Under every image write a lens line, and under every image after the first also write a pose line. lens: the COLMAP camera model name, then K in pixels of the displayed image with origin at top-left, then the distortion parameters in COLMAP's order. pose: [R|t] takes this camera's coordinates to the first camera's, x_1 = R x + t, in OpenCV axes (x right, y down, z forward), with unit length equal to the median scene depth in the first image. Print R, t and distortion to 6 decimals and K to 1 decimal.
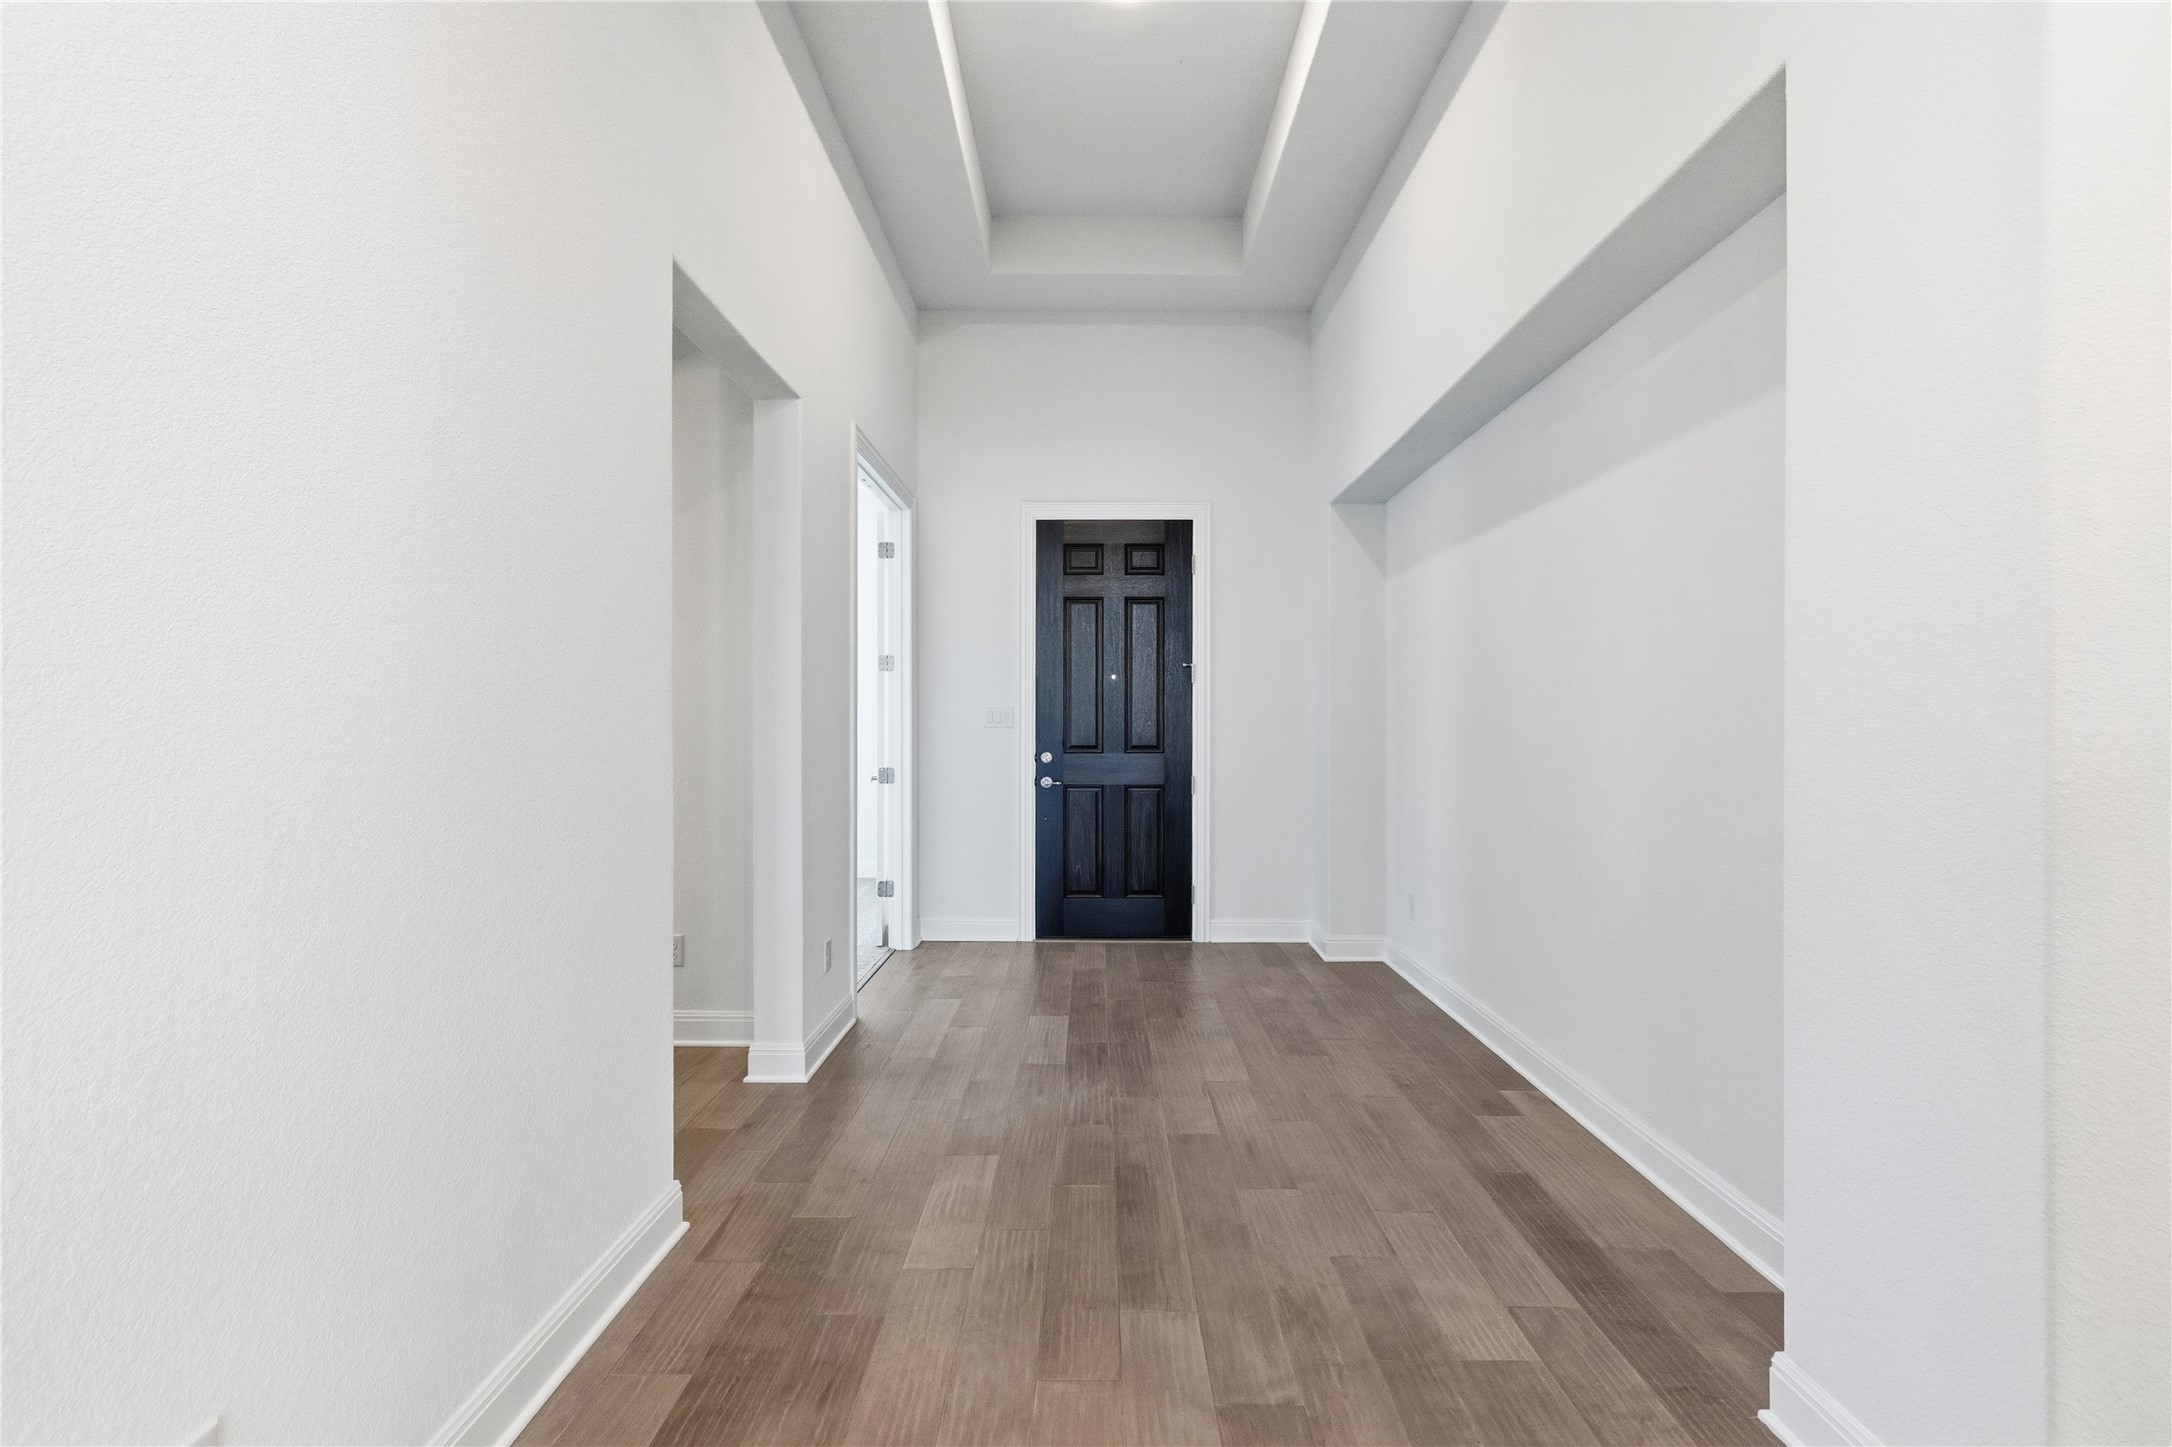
lens RADIAL K [[1000.0, 0, 1085.6], [0, 1000.0, 728.2], [0, 0, 1]] dist [-0.004825, -0.000141]
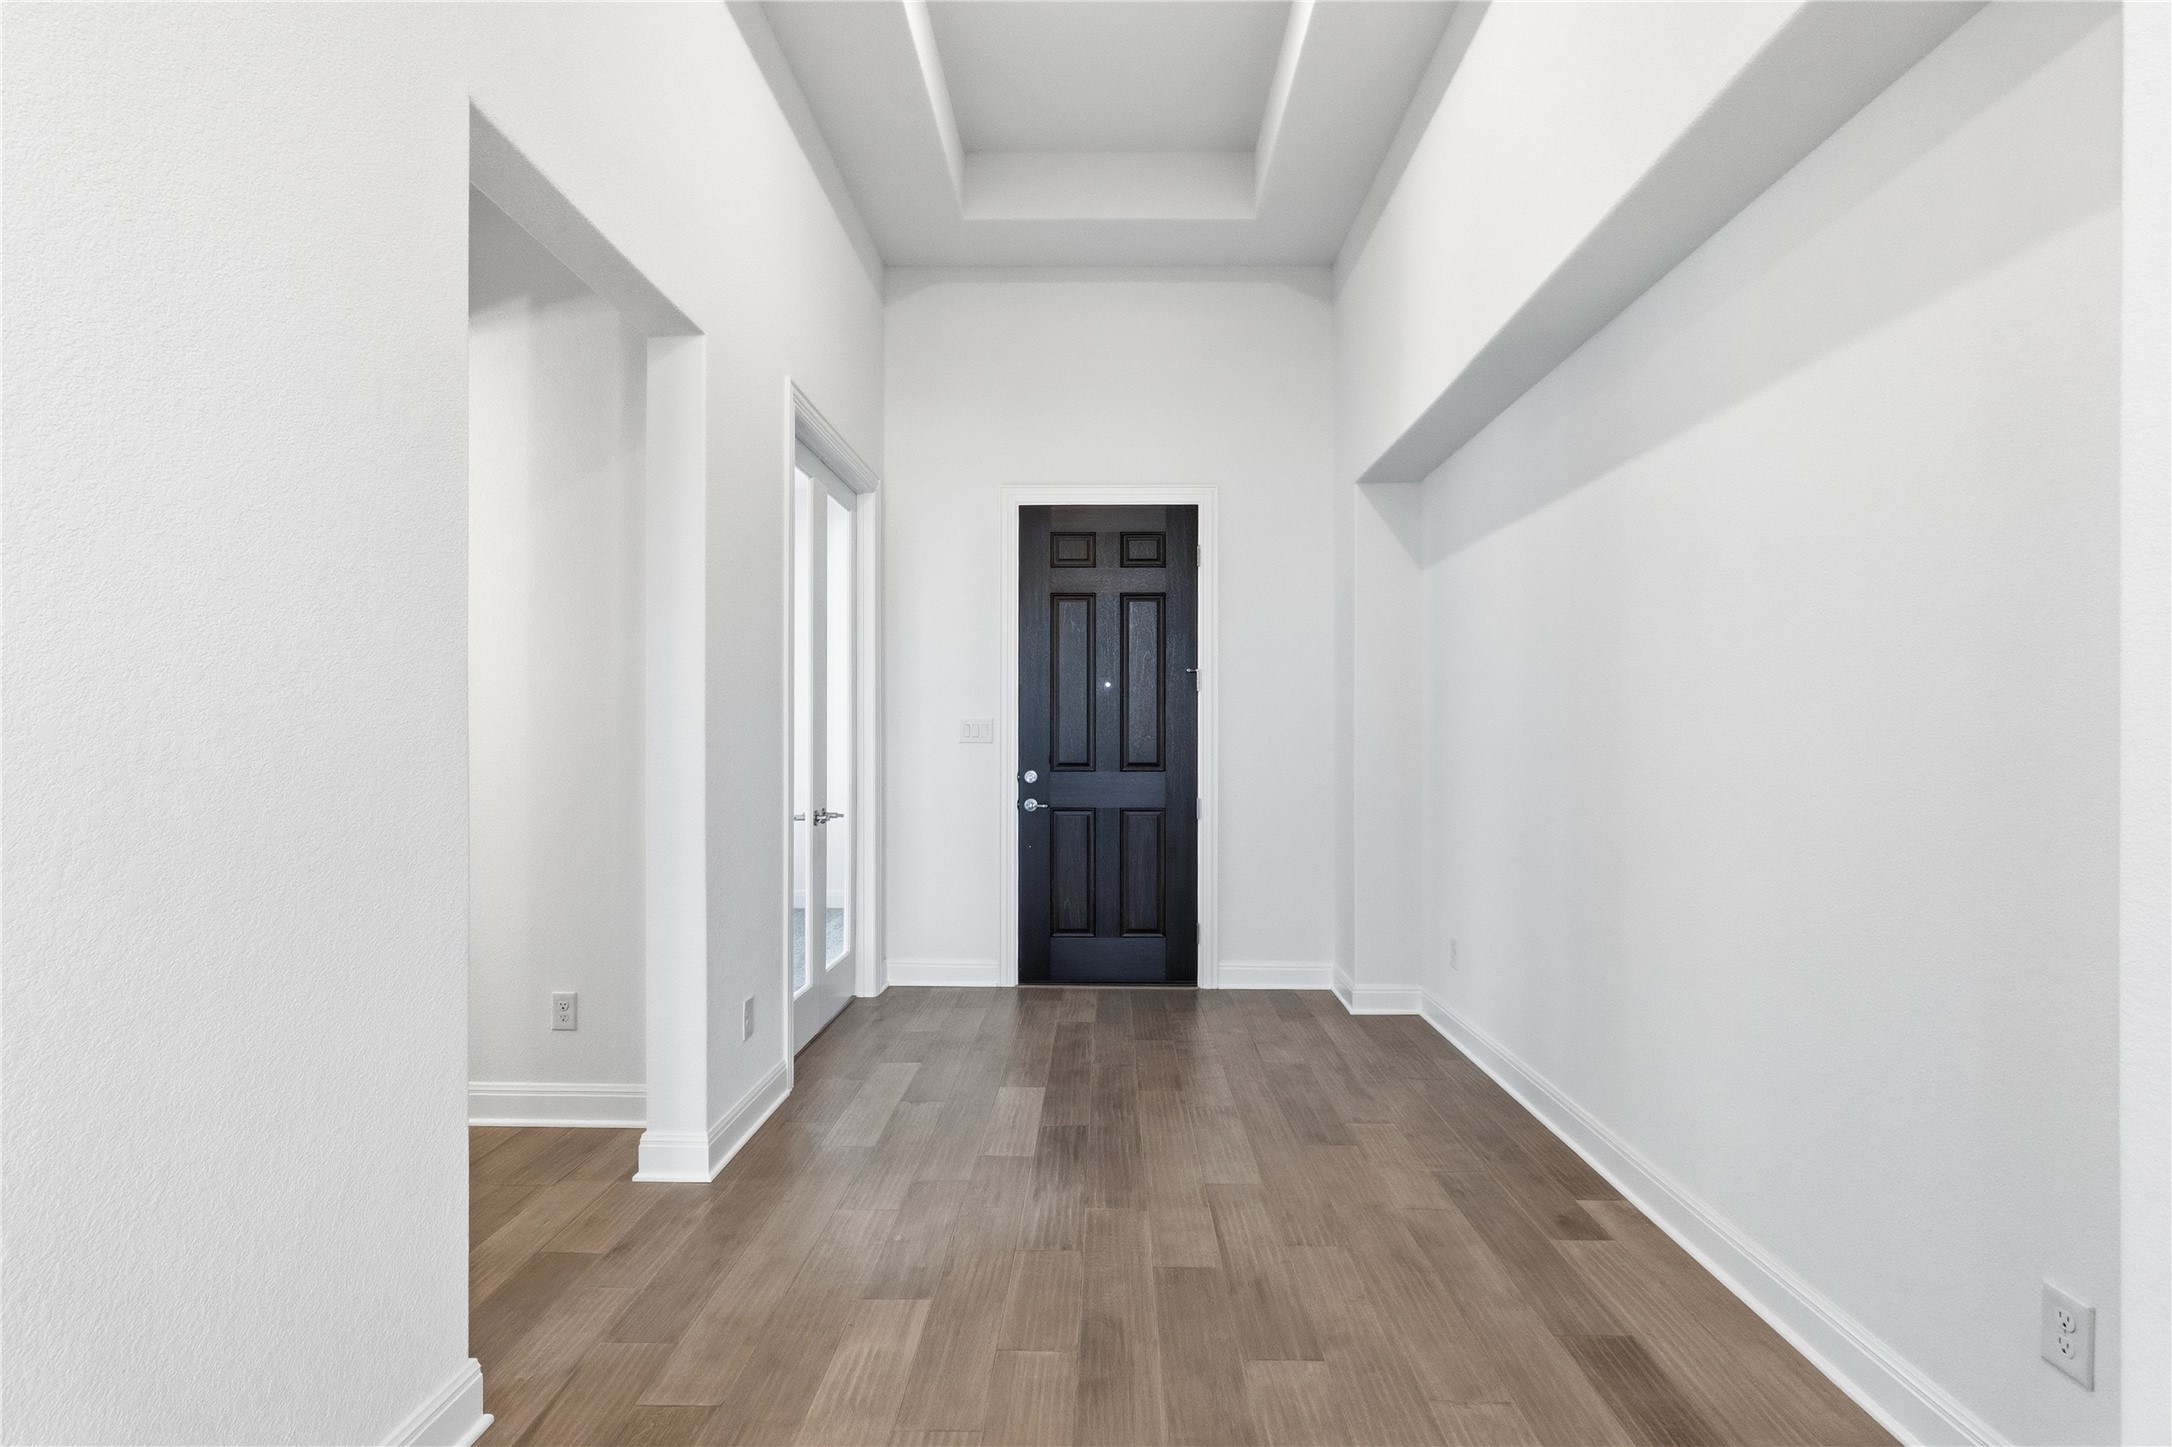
lens RADIAL K [[1000.0, 0, 1085.8], [0, 1000.0, 725.6], [0, 0, 1]] dist [-0.004825, -0.000141]
pose [[0.999879, 0.001798, -0.015440, 0.023747], [-0.002064, 0.999849, -0.017270, 0.000030], [0.015407, 0.017300, 0.999732, 0.131378]]
